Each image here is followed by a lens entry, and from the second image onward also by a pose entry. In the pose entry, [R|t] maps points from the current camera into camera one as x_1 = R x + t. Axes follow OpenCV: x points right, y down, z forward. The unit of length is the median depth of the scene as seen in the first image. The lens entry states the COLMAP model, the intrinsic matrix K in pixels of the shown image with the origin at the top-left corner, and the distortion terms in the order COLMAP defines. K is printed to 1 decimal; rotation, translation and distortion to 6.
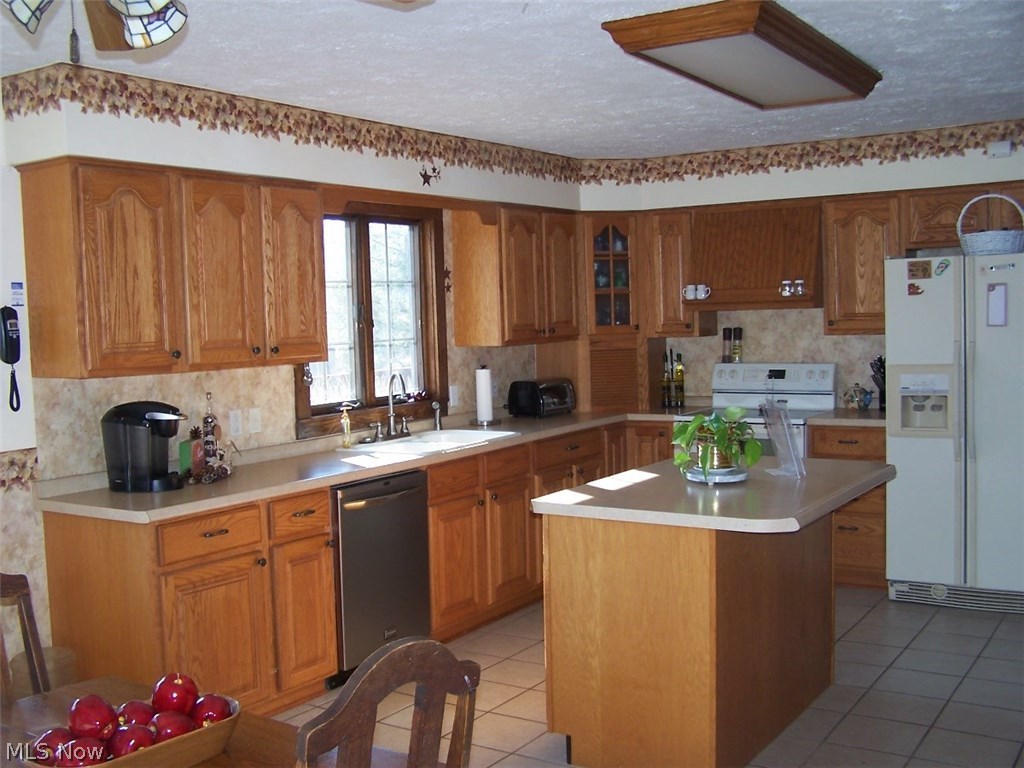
lens RADIAL K [[1122.4, 0, 493.3], [0, 1122.4, 384.8], [0, 0, 1]] dist [-0.269854, 0.536434]
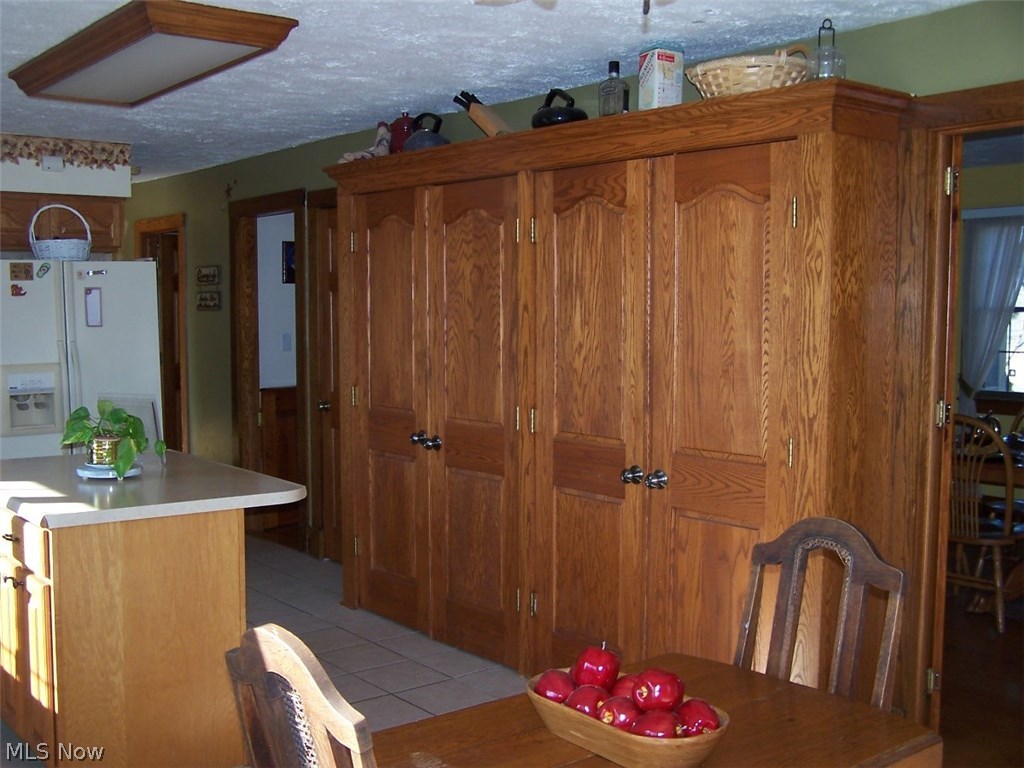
lens RADIAL K [[1122.4, 0, 493.3], [0, 1122.4, 384.8], [0, 0, 1]] dist [-0.269854, 0.536434]
pose [[0.302391, -0.039907, 0.952348, -0.551864], [0.054494, 0.998213, 0.024526, -0.000392], [-0.951625, 0.044480, 0.304026, 0.335912]]
